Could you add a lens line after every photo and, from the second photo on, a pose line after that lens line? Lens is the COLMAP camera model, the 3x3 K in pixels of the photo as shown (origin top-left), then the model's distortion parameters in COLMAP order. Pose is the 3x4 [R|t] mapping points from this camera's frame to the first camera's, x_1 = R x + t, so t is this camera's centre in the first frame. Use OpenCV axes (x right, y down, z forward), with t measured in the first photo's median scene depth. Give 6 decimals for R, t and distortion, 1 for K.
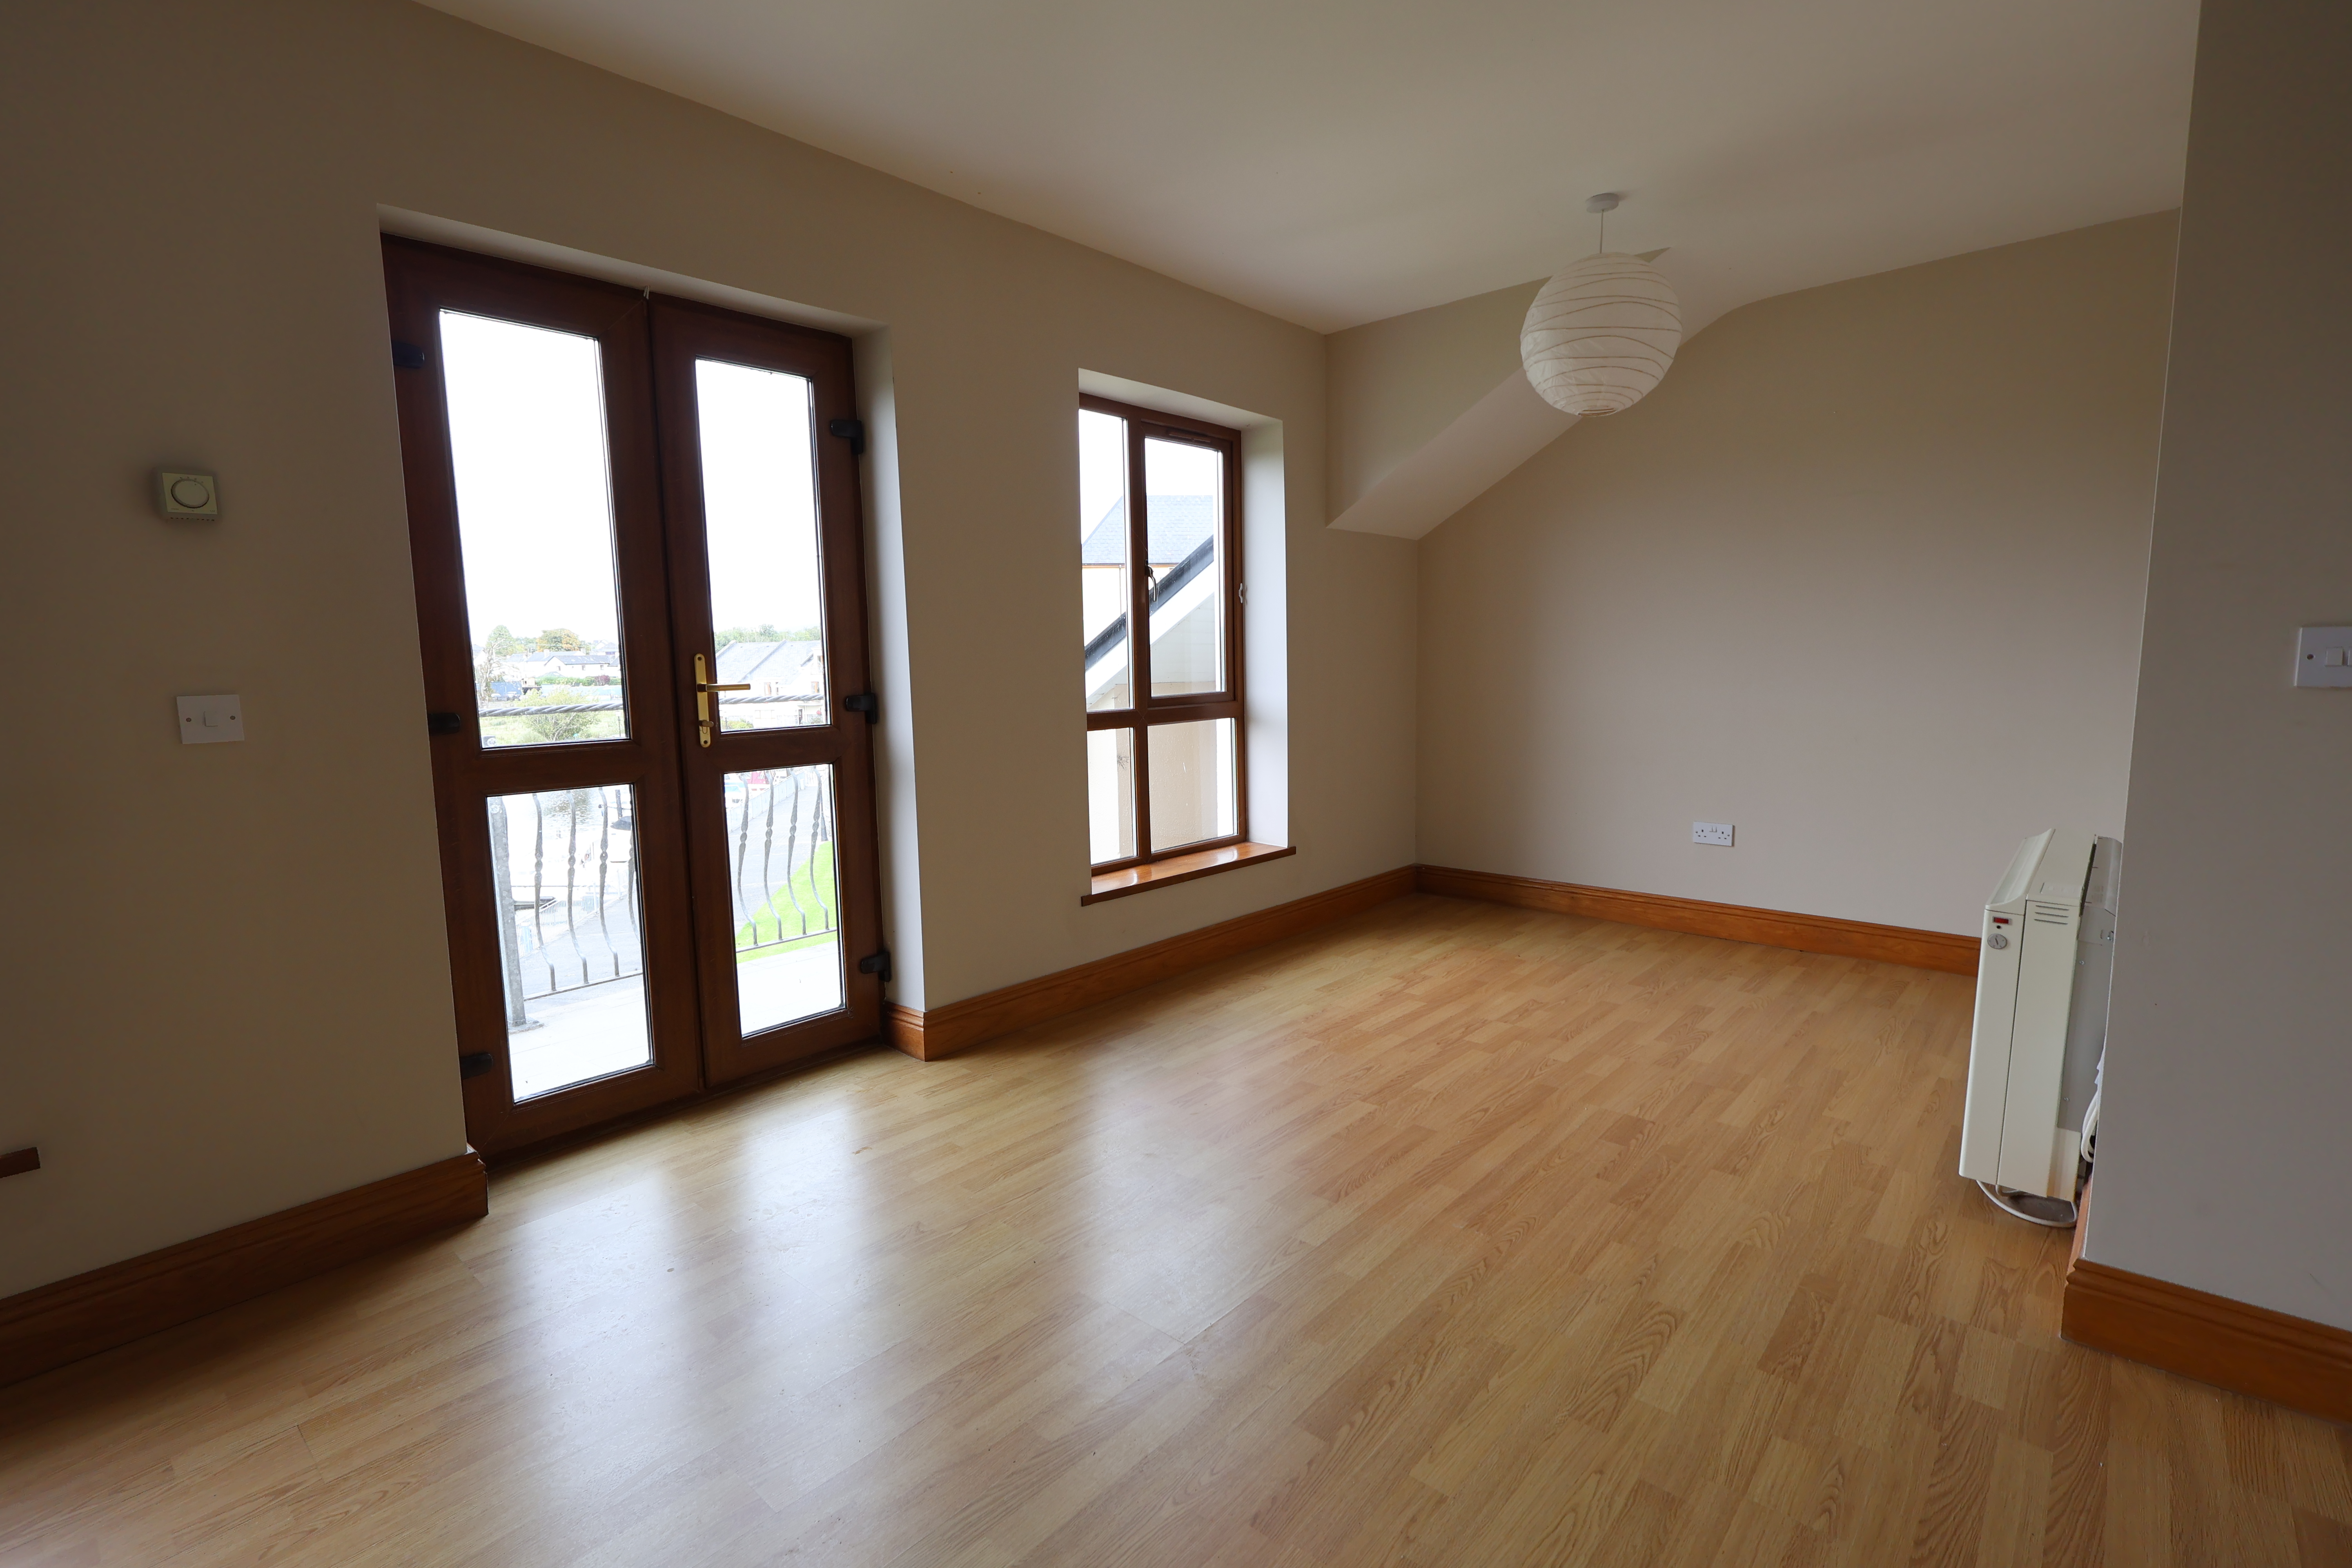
lens RADIAL K [[1074.4, 0, 1161.2], [0, 1074.4, 787.7], [0, 0, 1]] dist [-0.010154, 0.000149]
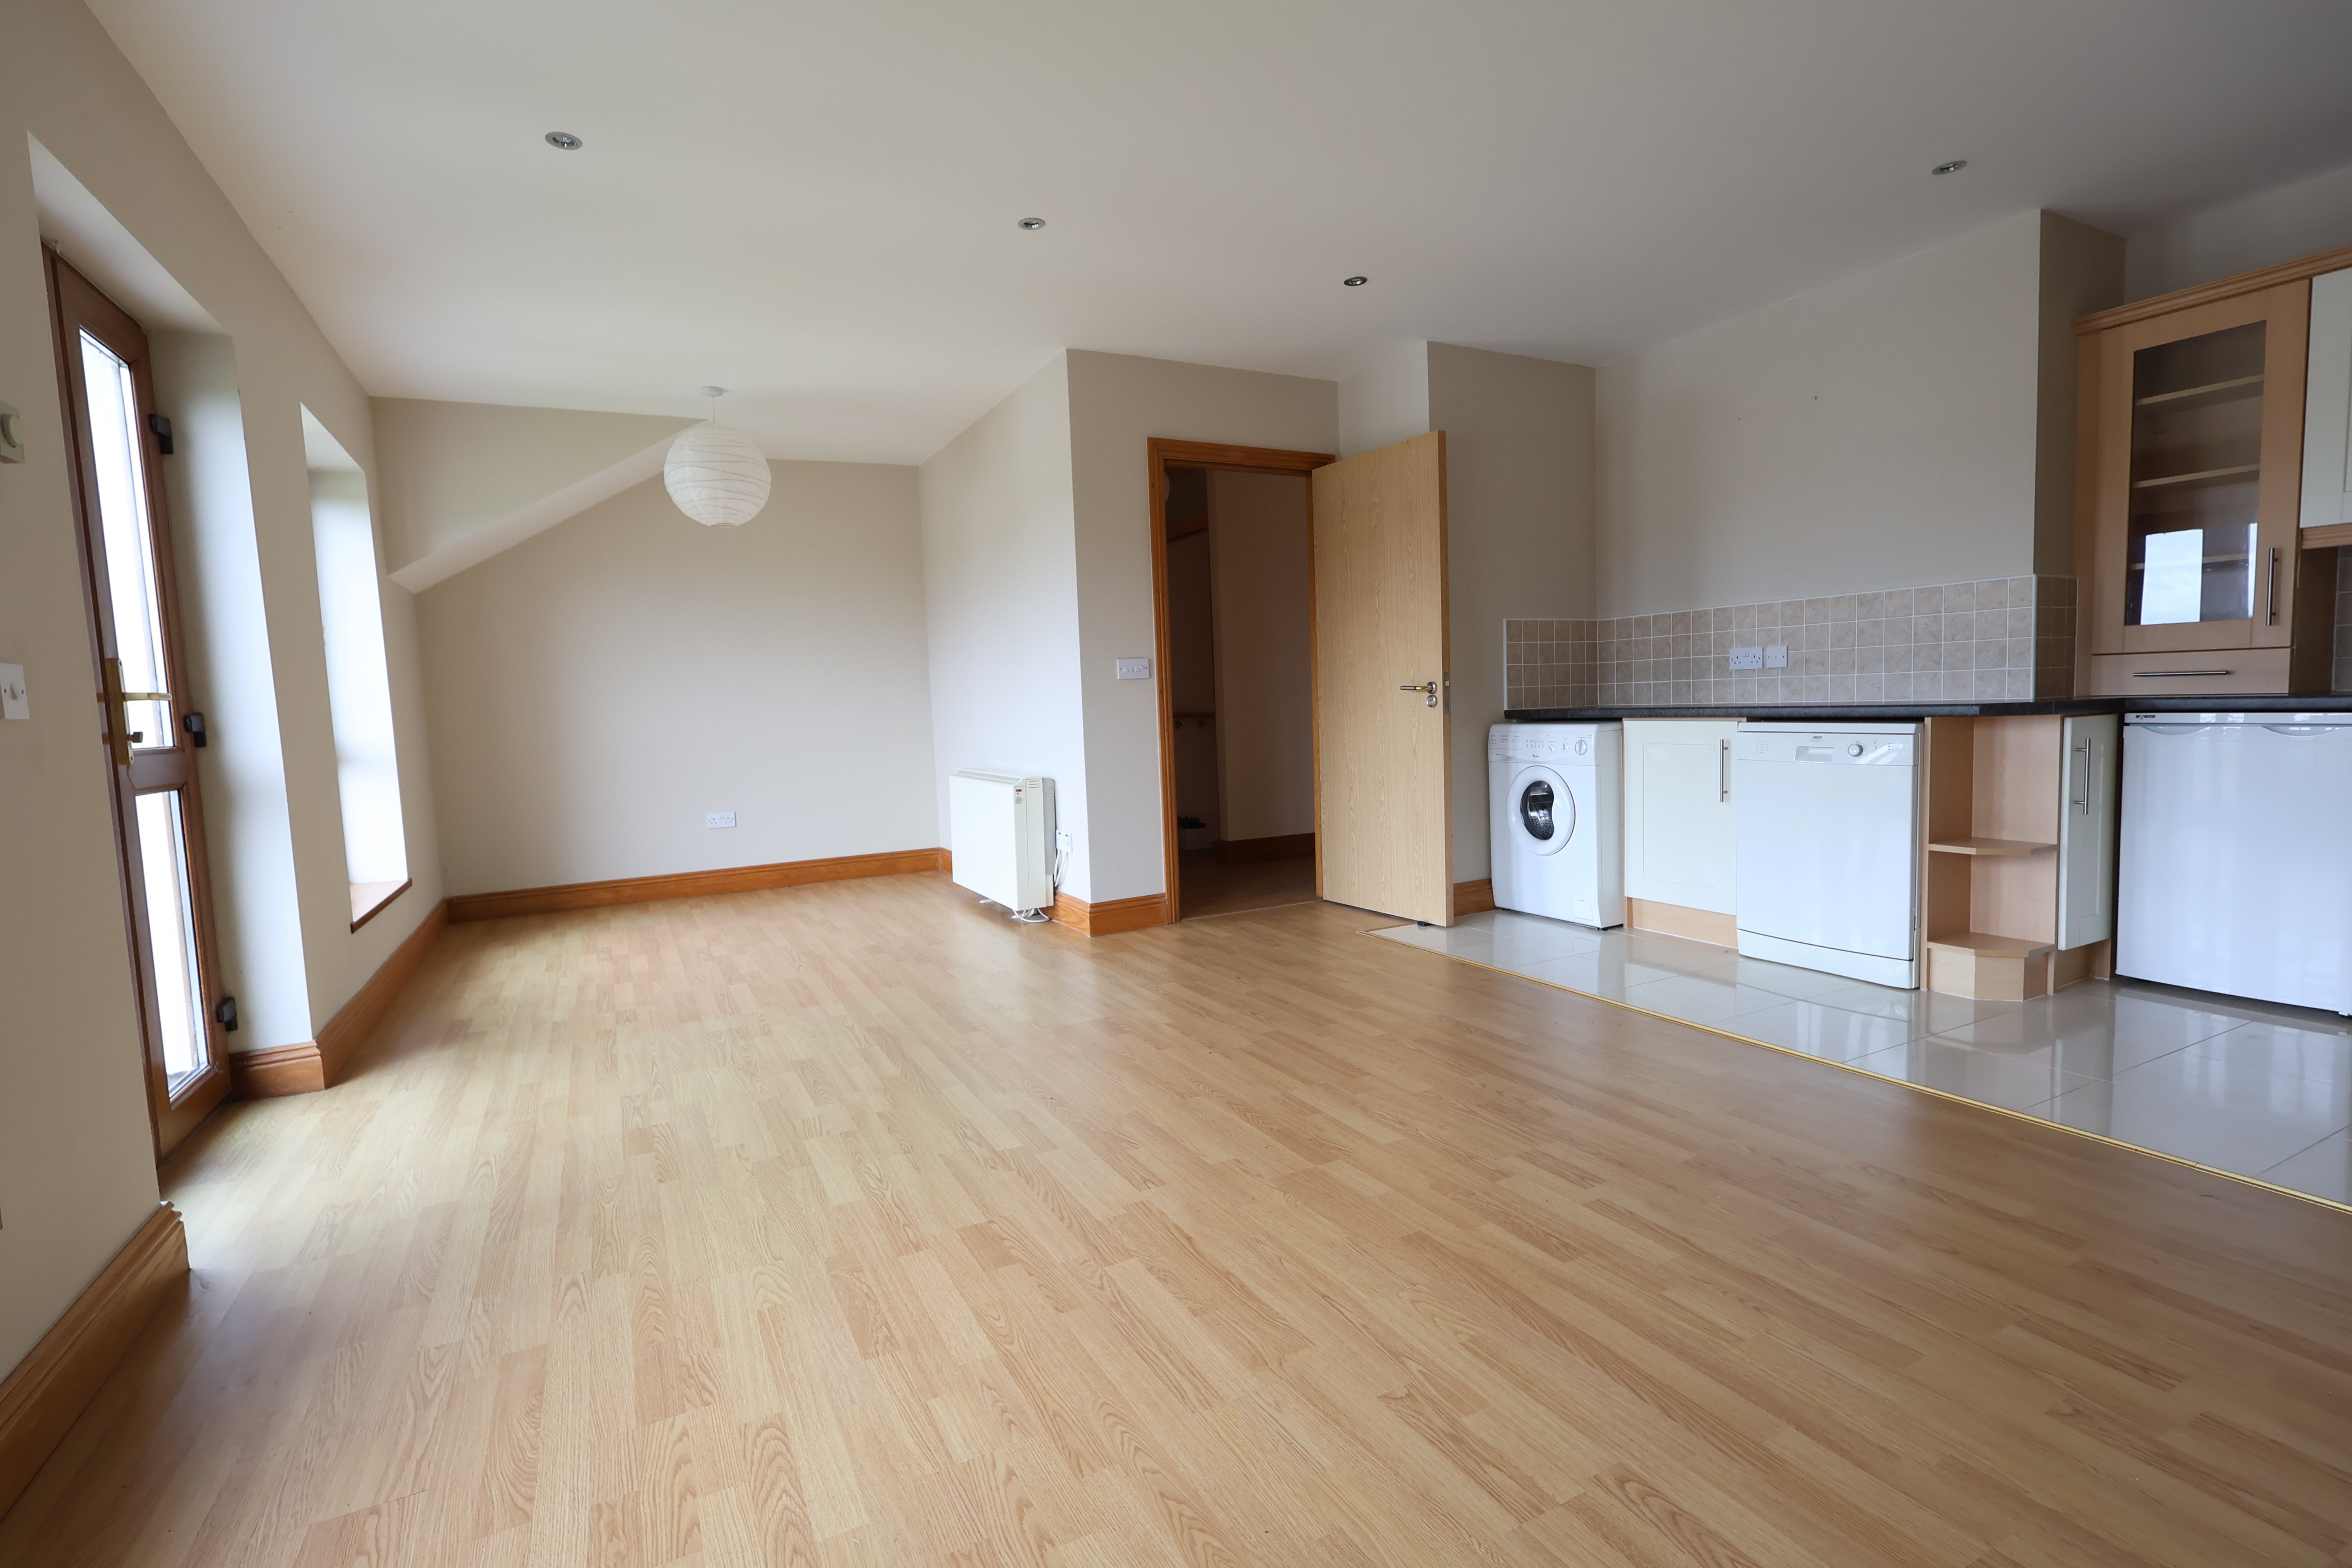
lens RADIAL K [[1074.4, 0, 1185.8], [0, 1074.4, 780.6], [0, 0, 1]] dist [-0.010154, 0.000149]
pose [[0.346153, -0.072528, 0.935371, -0.800099], [0.149283, 0.988563, 0.021407, 0.071606], [-0.926225, 0.132224, 0.353021, -0.094668]]
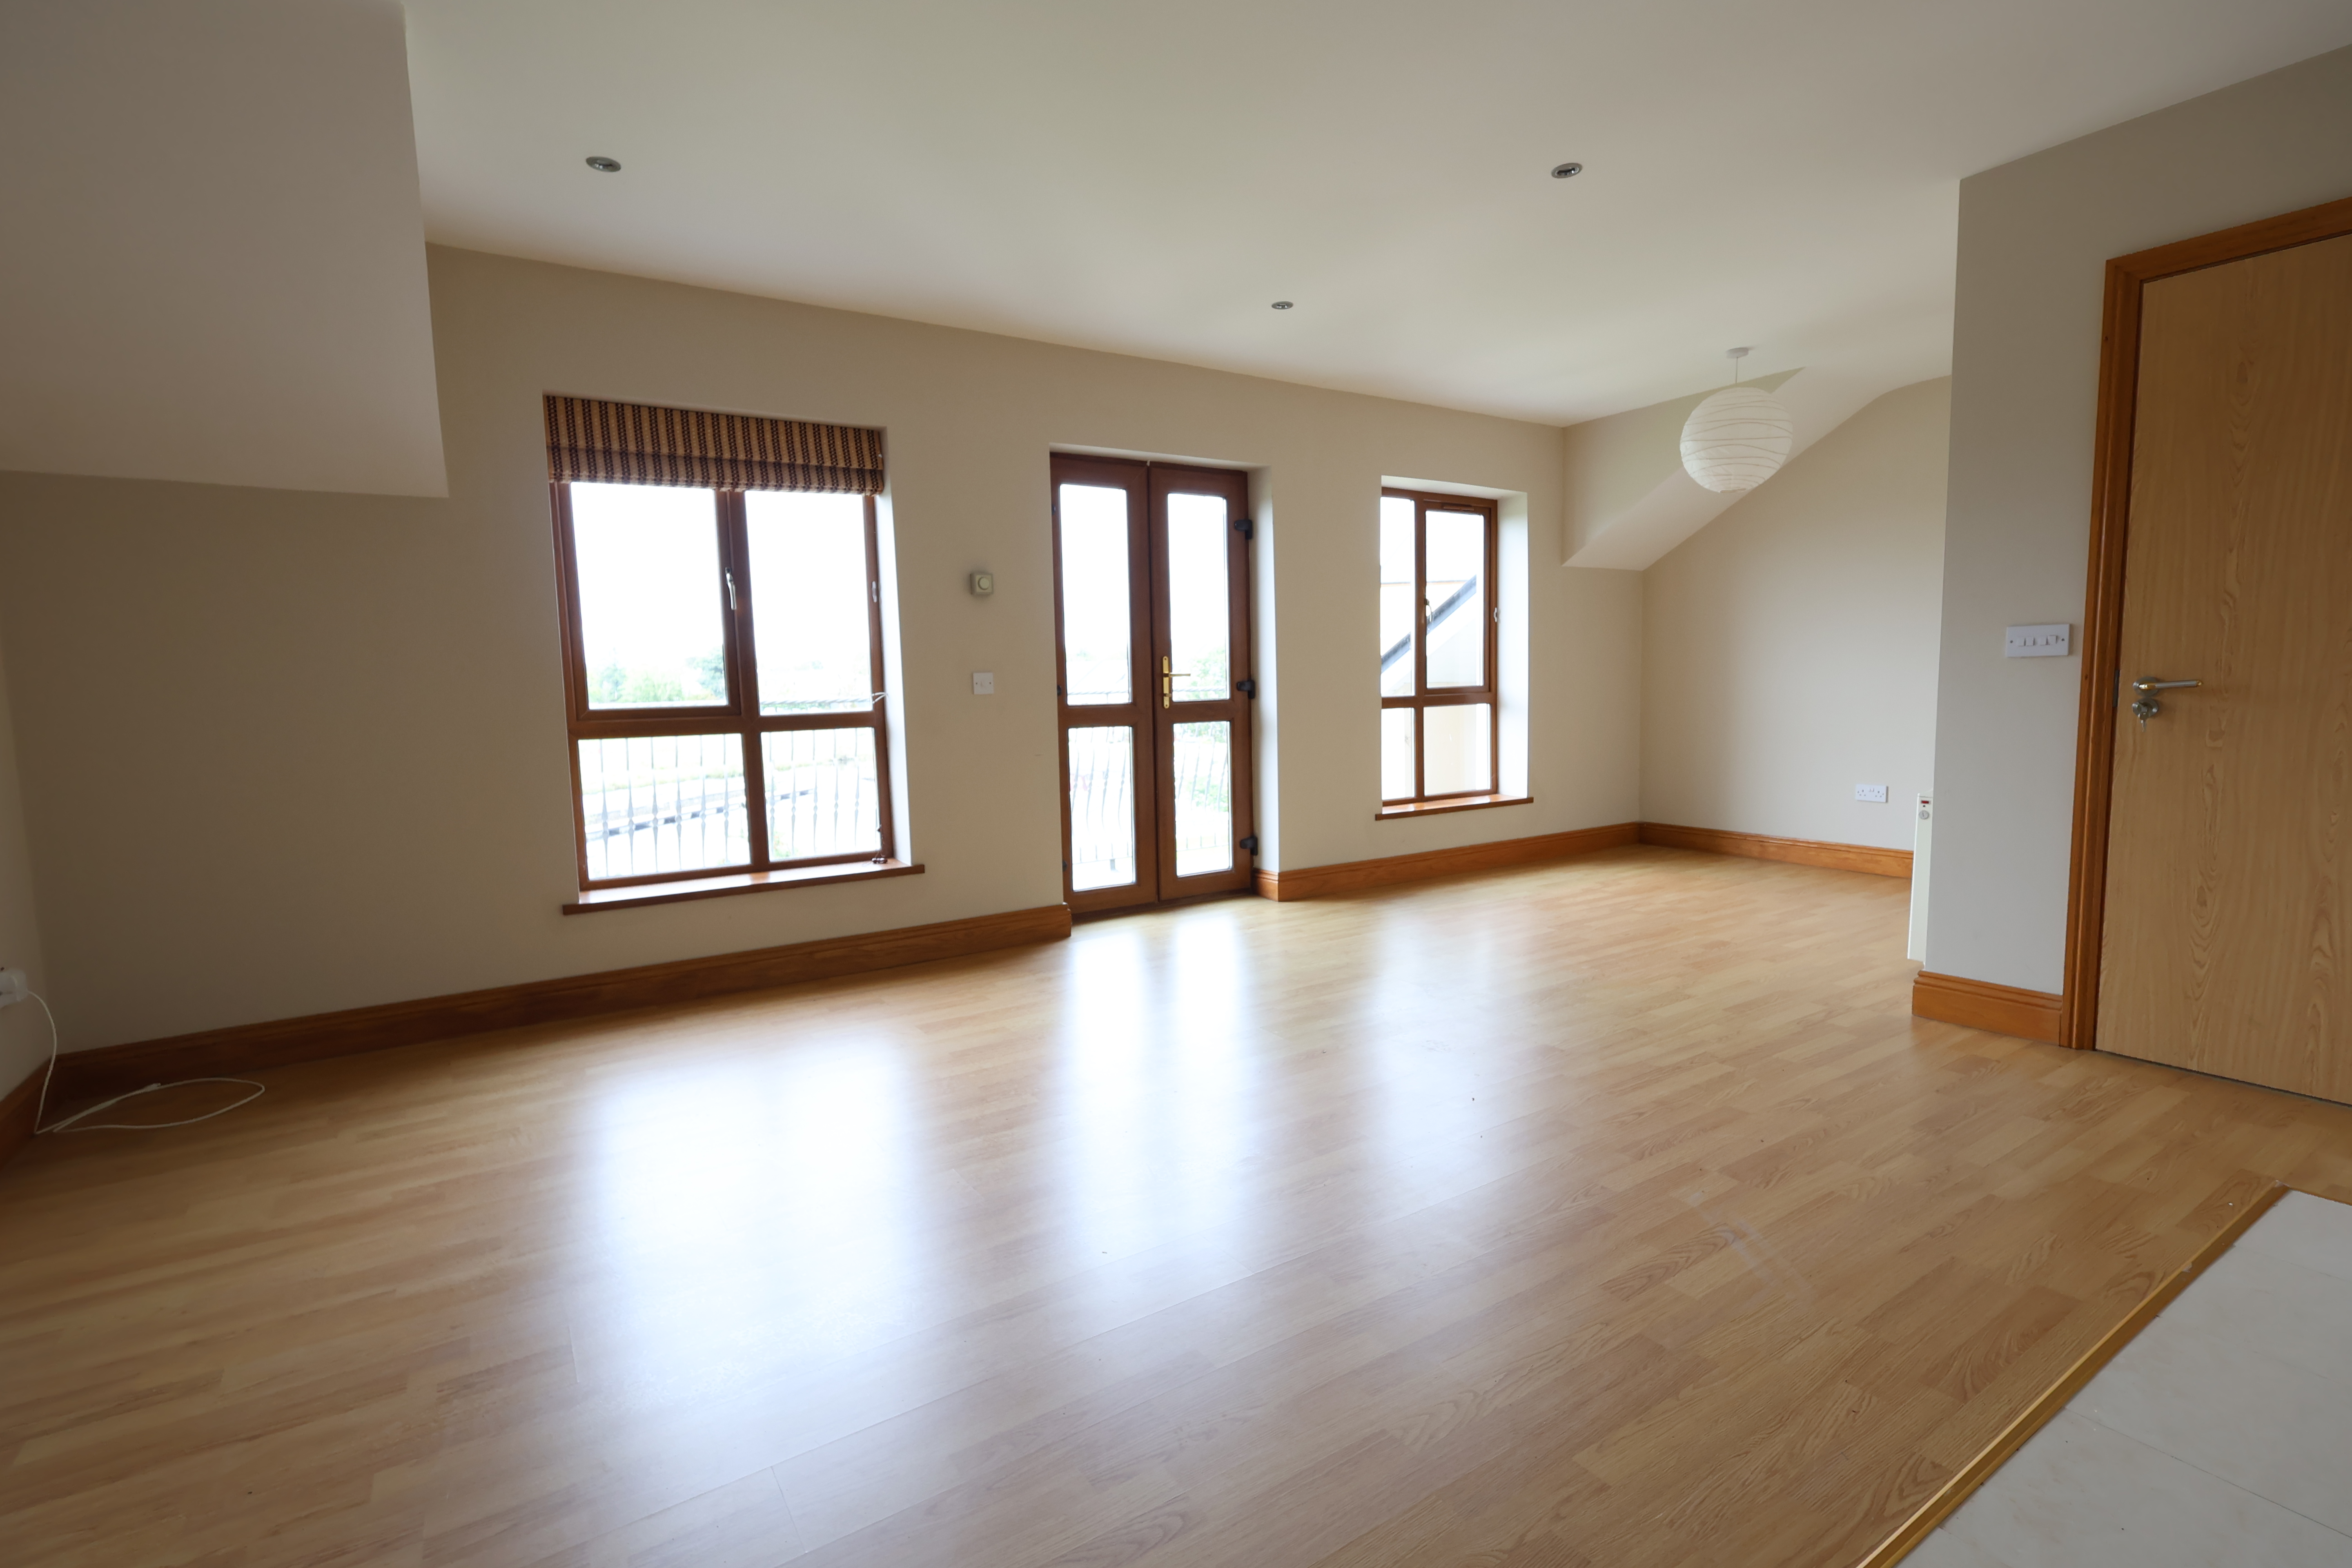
lens RADIAL K [[1074.4, 0, 1176.8], [0, 1074.4, 794.2], [0, 0, 1]] dist [-0.010154, 0.000149]
pose [[0.967258, 0.021785, -0.252860, 0.042729], [-0.024722, 0.999659, -0.008441, 0.102640], [0.252589, 0.014416, 0.967466, -0.623907]]
